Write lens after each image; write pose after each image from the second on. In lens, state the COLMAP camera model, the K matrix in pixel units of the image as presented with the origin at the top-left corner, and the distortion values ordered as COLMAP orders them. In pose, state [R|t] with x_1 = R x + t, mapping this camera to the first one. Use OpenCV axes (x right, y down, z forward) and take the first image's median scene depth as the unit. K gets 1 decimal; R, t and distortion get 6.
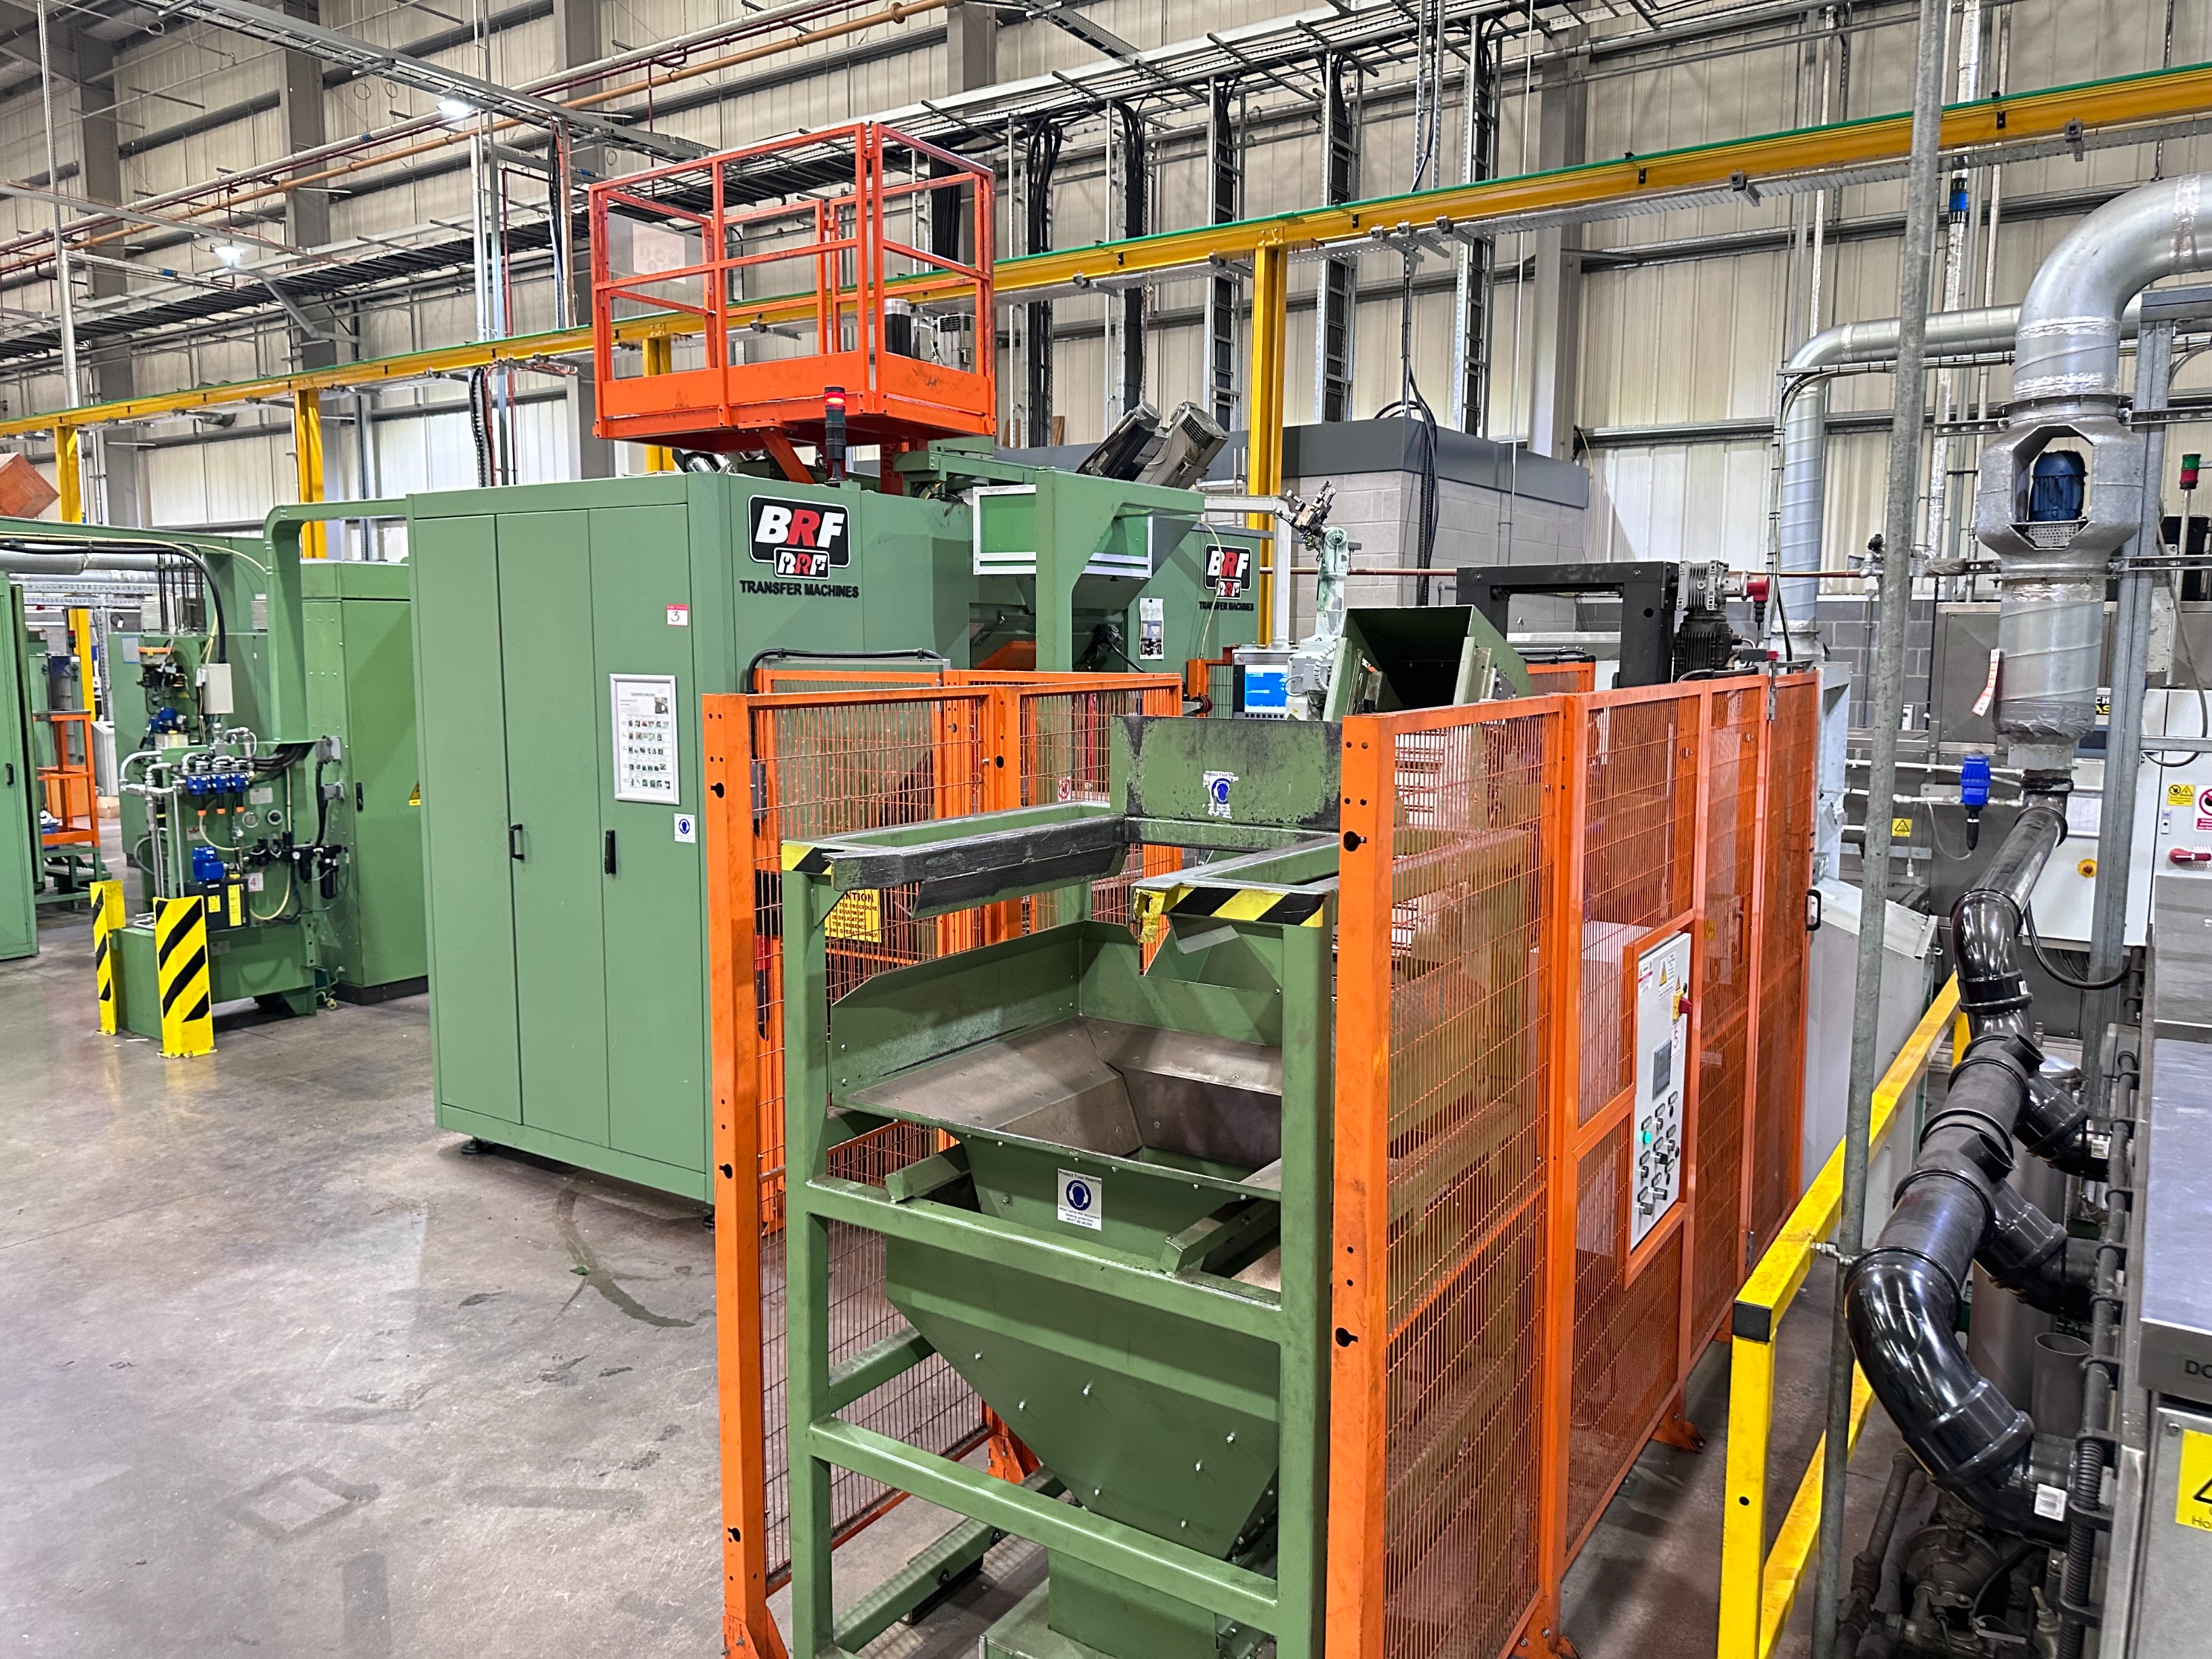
lens RADIAL K [[1563.9, 0, 1112.3], [0, 1563.9, 823.6], [0, 0, 1]] dist [0.025610, -0.028433]
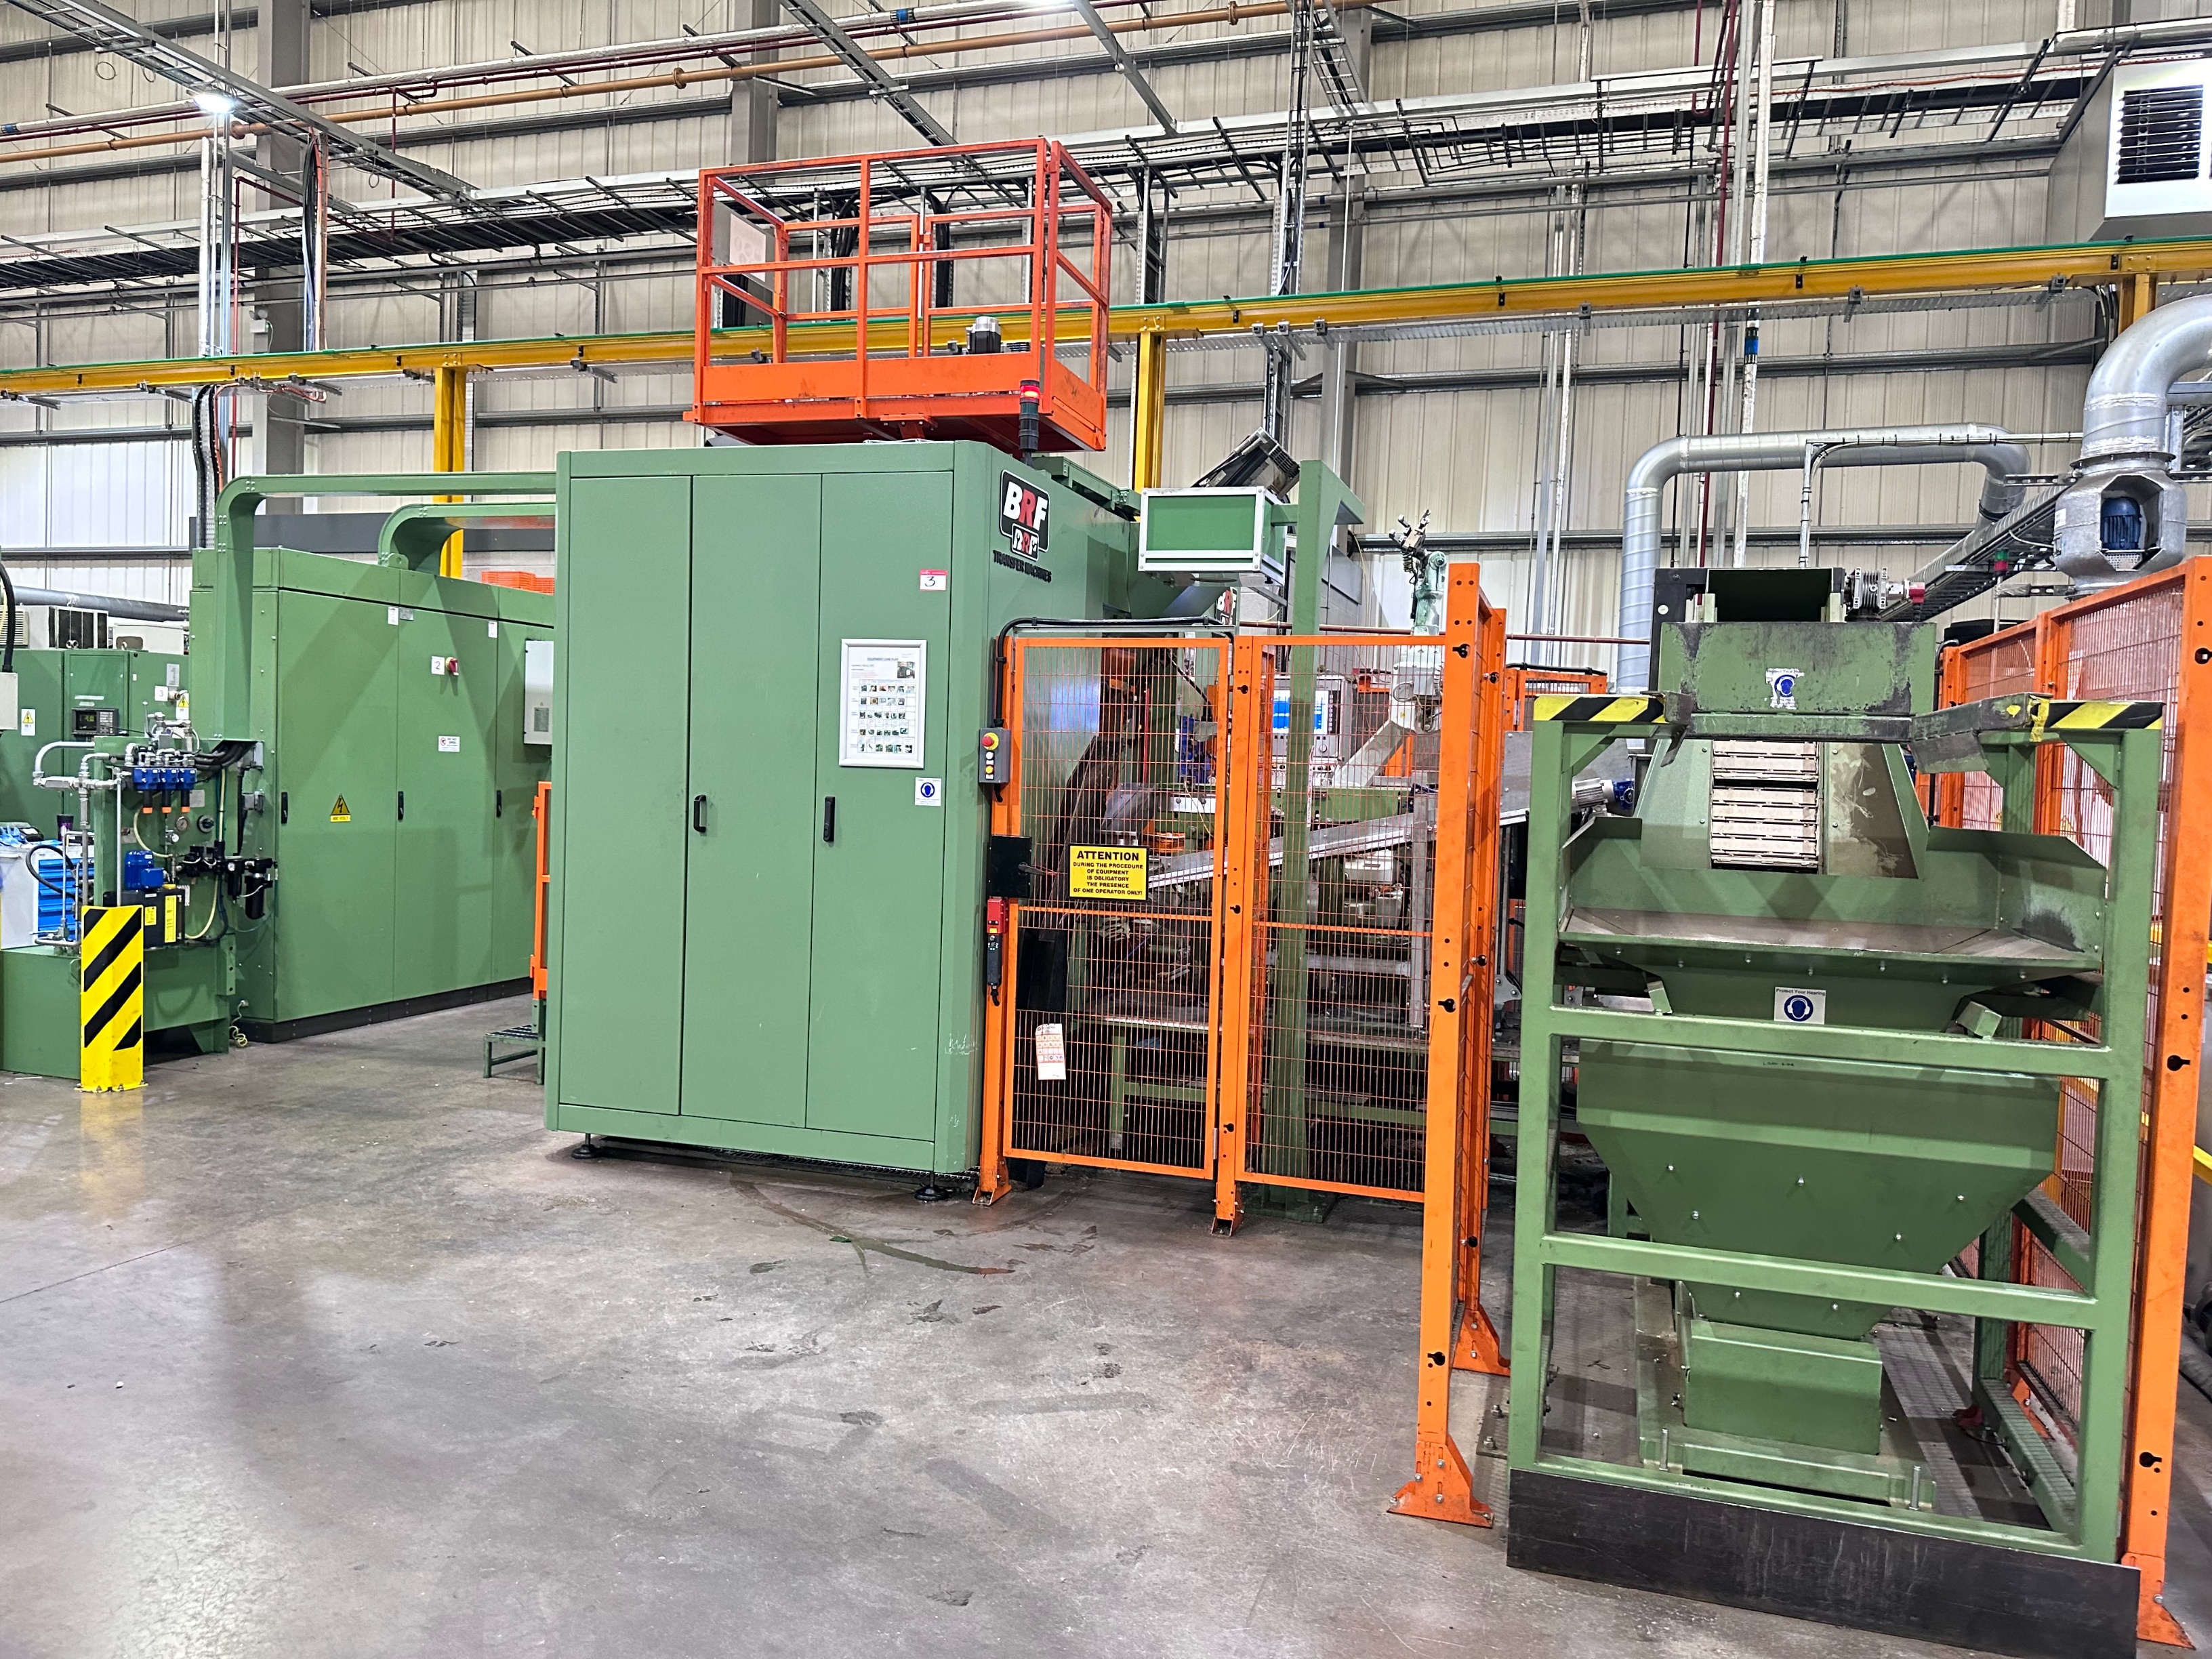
lens RADIAL K [[1563.9, 0, 1087.3], [0, 1563.9, 847.8], [0, 0, 1]] dist [0.025610, -0.028433]
pose [[0.961484, 0.014430, 0.274483, -0.293156], [0.003492, 0.997899, -0.064694, 0.067698], [-0.274840, 0.063161, 0.959413, 0.010393]]
